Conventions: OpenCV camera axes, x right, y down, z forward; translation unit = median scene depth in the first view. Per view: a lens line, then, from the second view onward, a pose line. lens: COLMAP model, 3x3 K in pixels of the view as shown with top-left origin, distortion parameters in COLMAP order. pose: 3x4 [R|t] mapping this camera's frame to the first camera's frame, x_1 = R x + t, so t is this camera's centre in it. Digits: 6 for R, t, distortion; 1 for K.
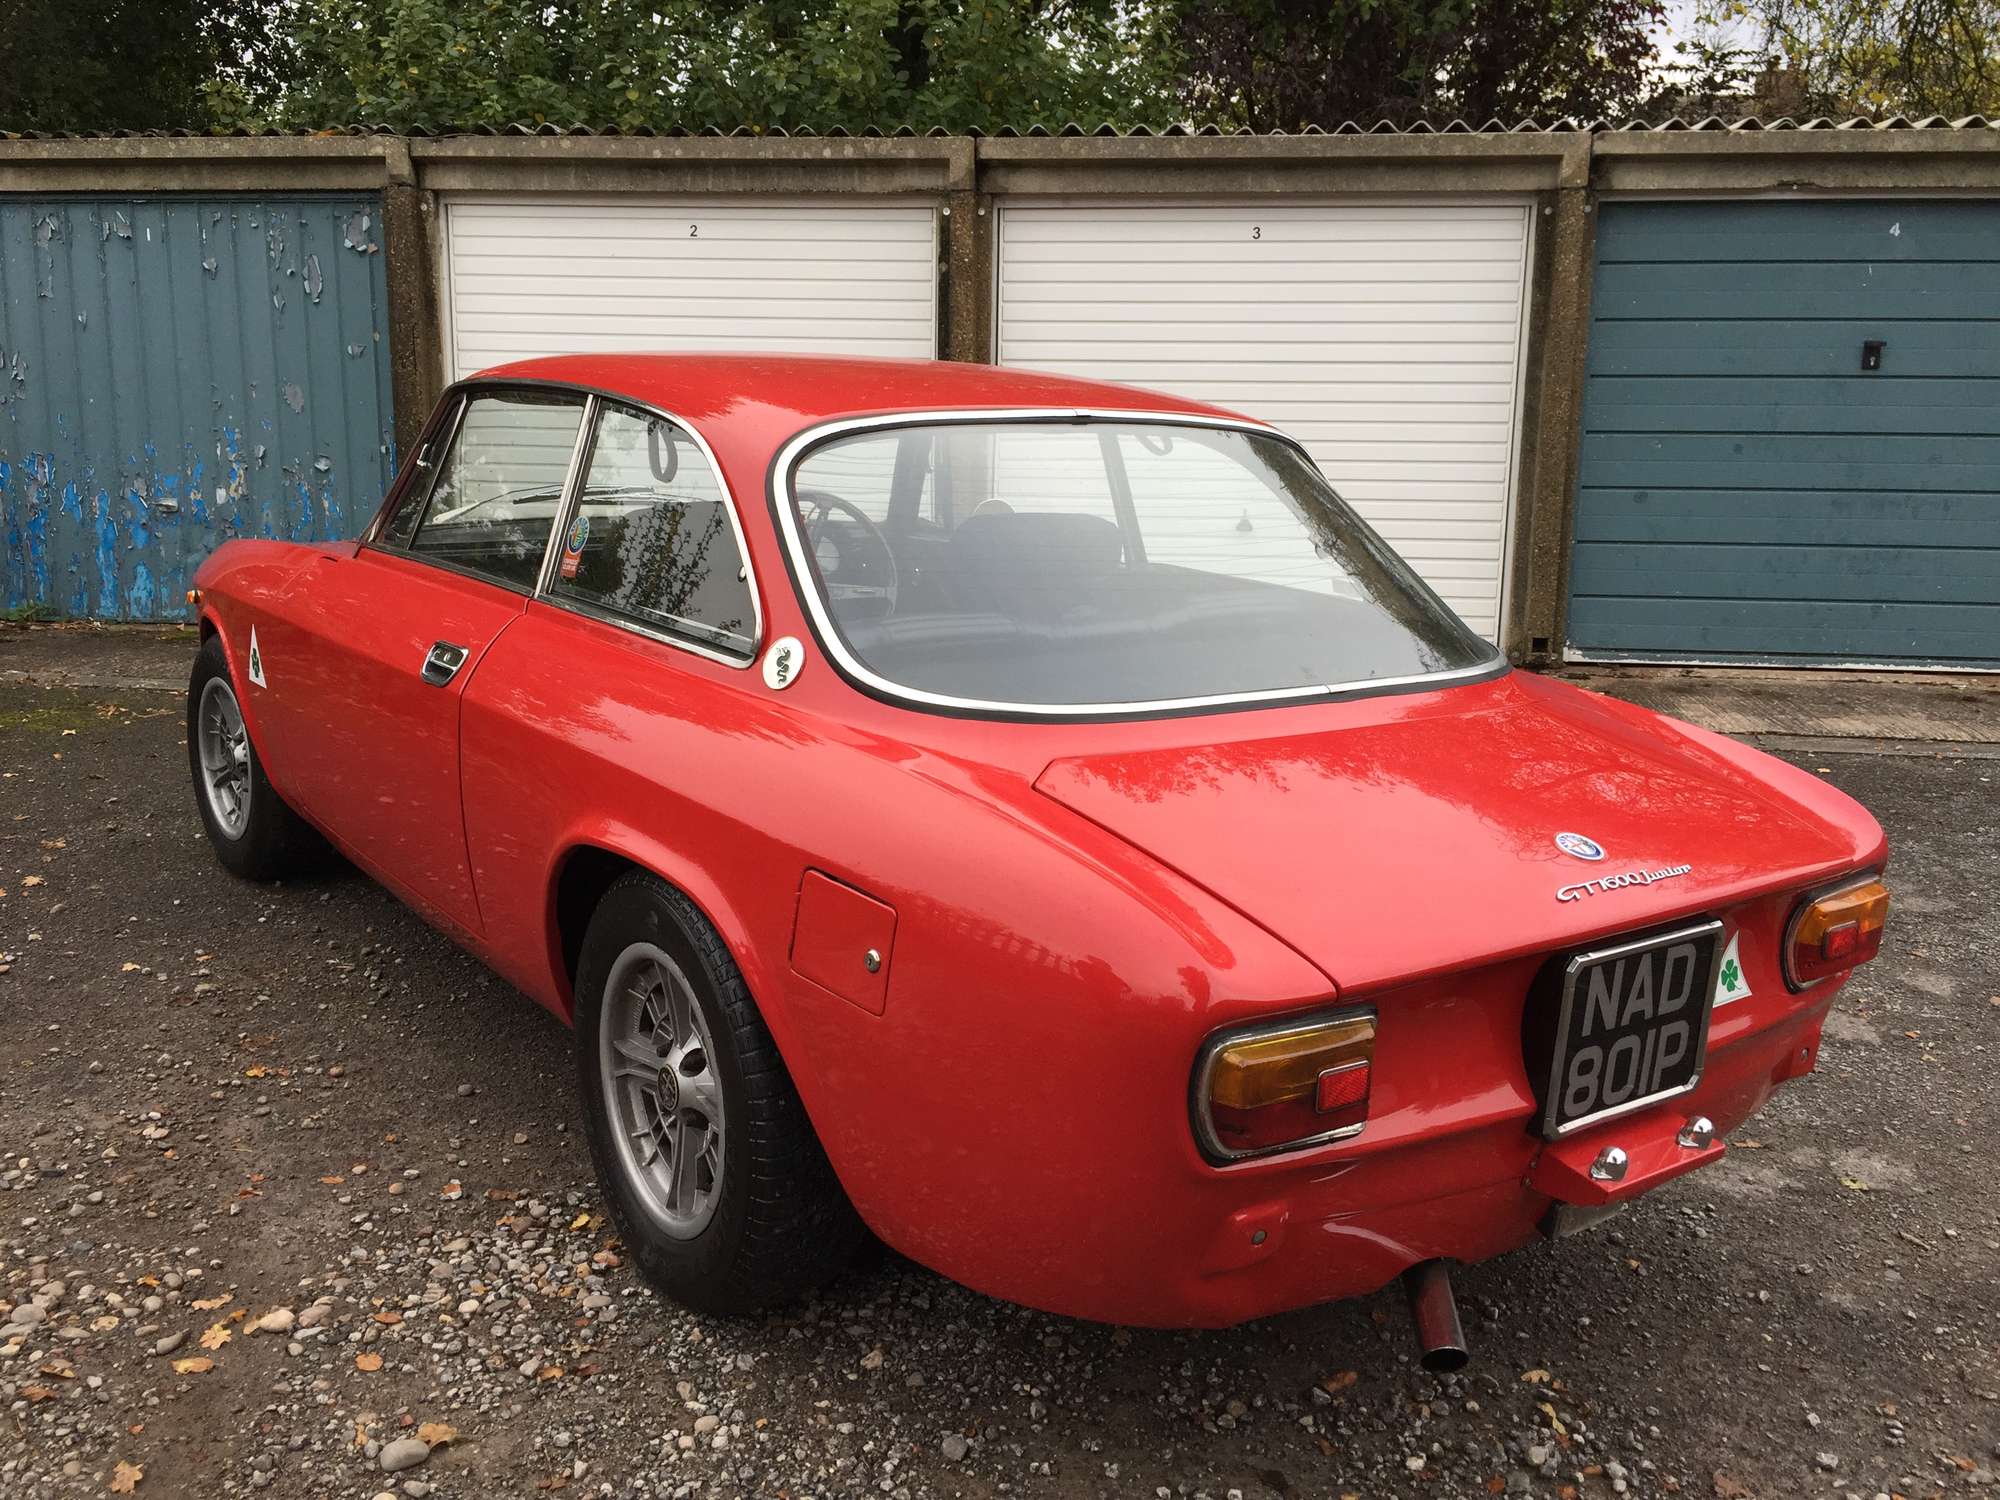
lens RADIAL K [[1690.2, 0, 998.2], [0, 1690.2, 750.3], [0, 0, 1]] dist [0.036705, -0.059410]
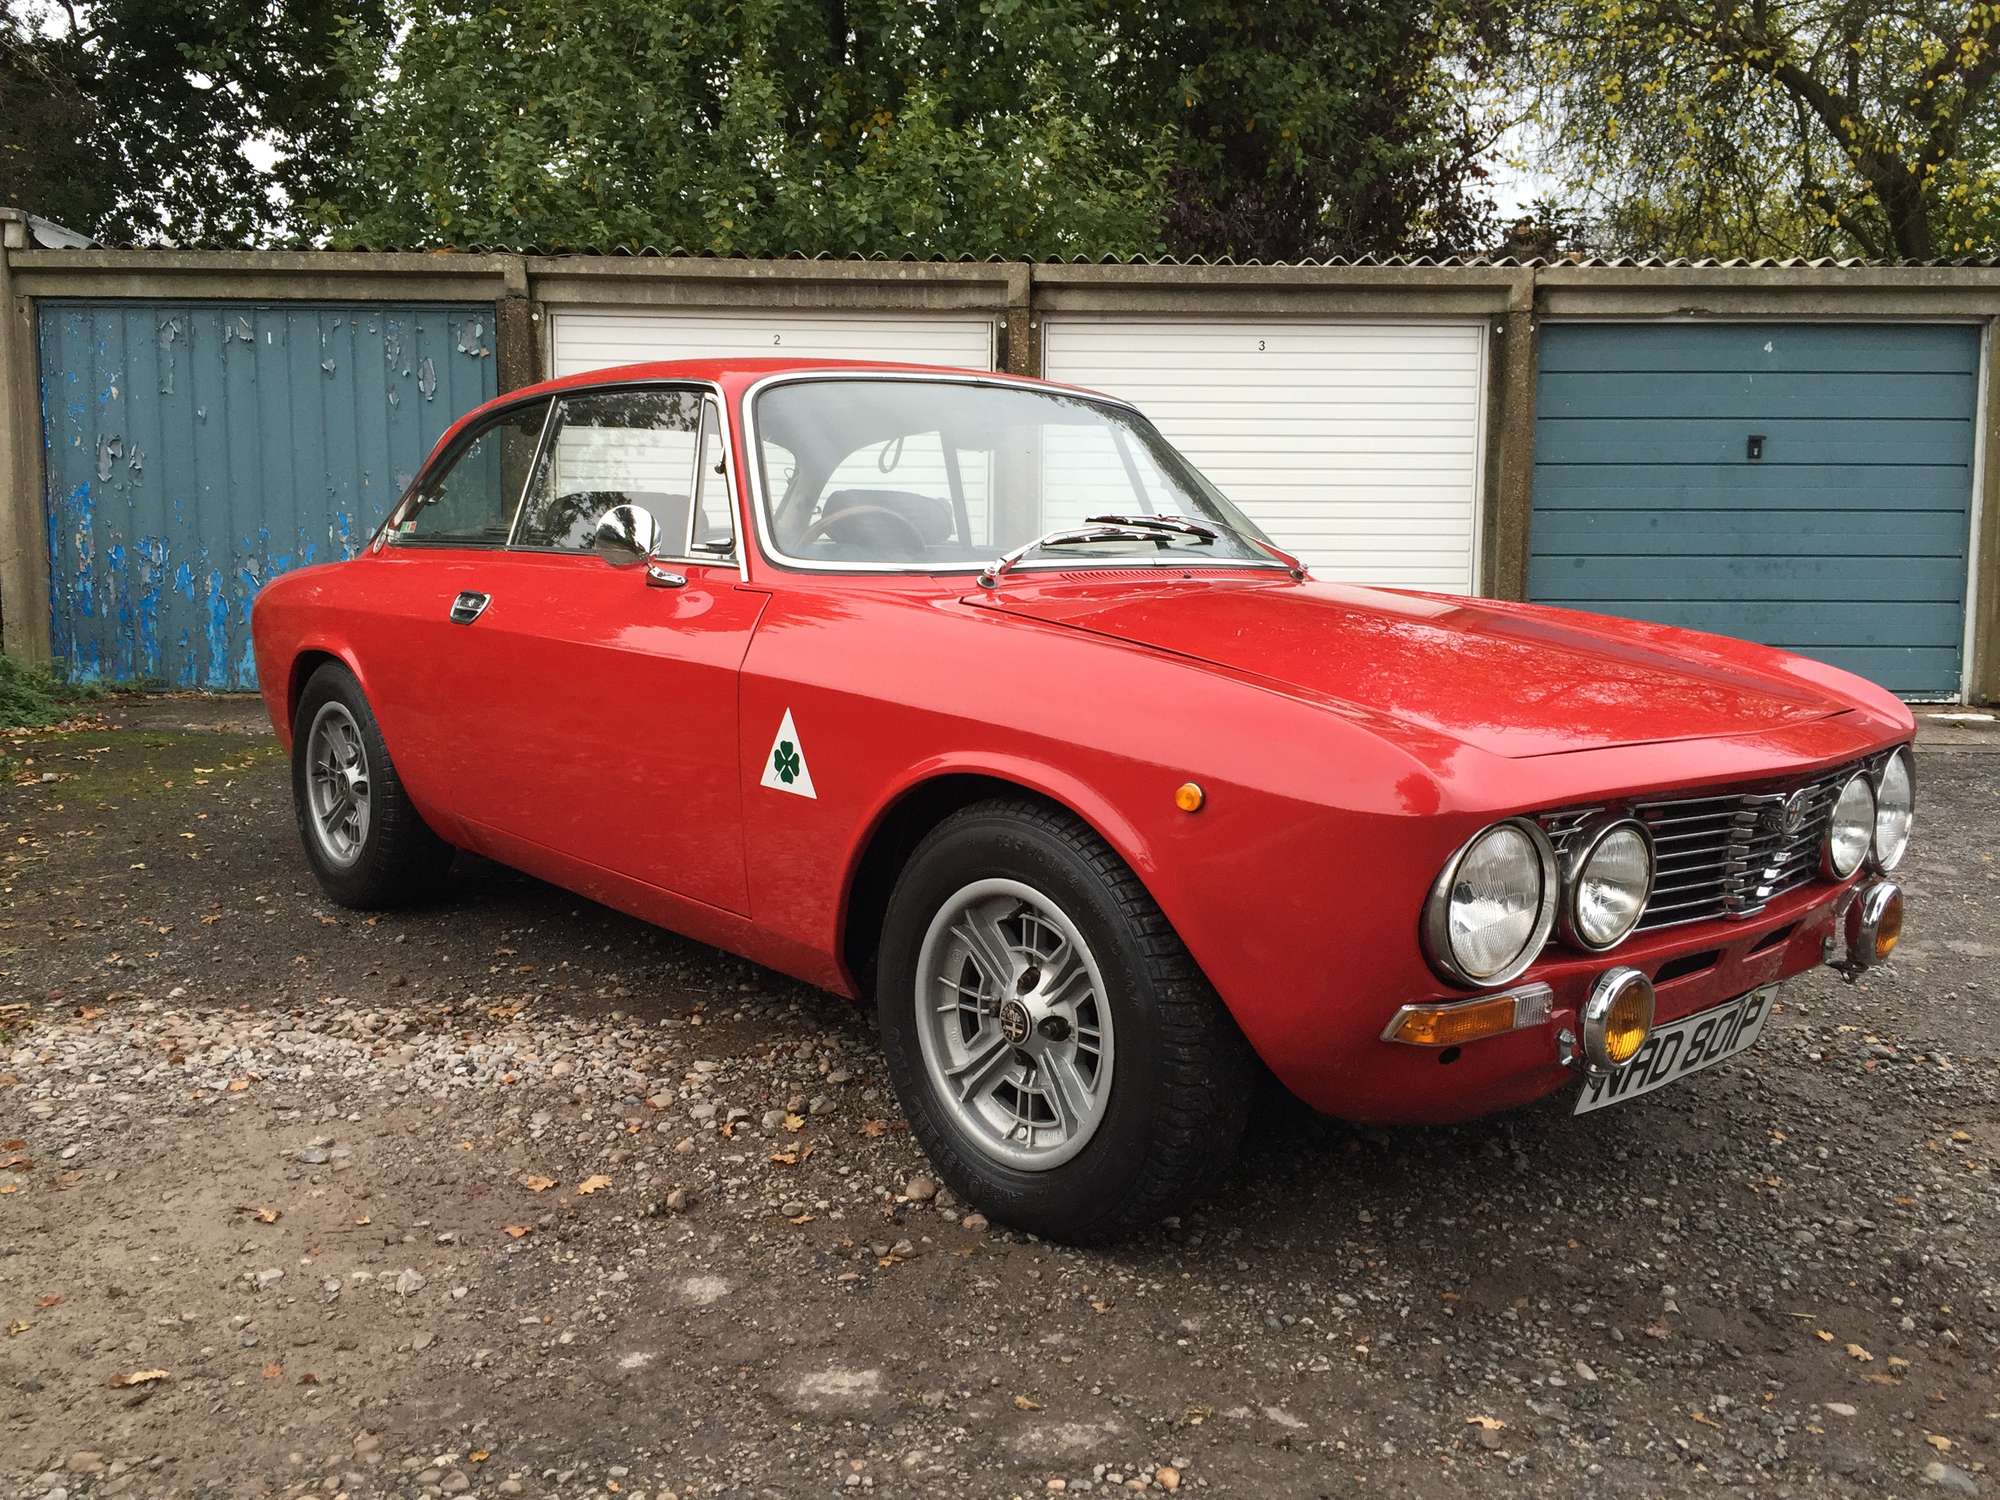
lens RADIAL K [[1690.2, 0, 1000.5], [0, 1690.2, 745.6], [0, 0, 1]] dist [0.036705, -0.059410]
pose [[0.991715, -0.020170, 0.126866, -0.186916], [0.029813, 0.996770, -0.074574, 0.058533], [-0.124952, 0.077738, 0.989113, -0.132986]]
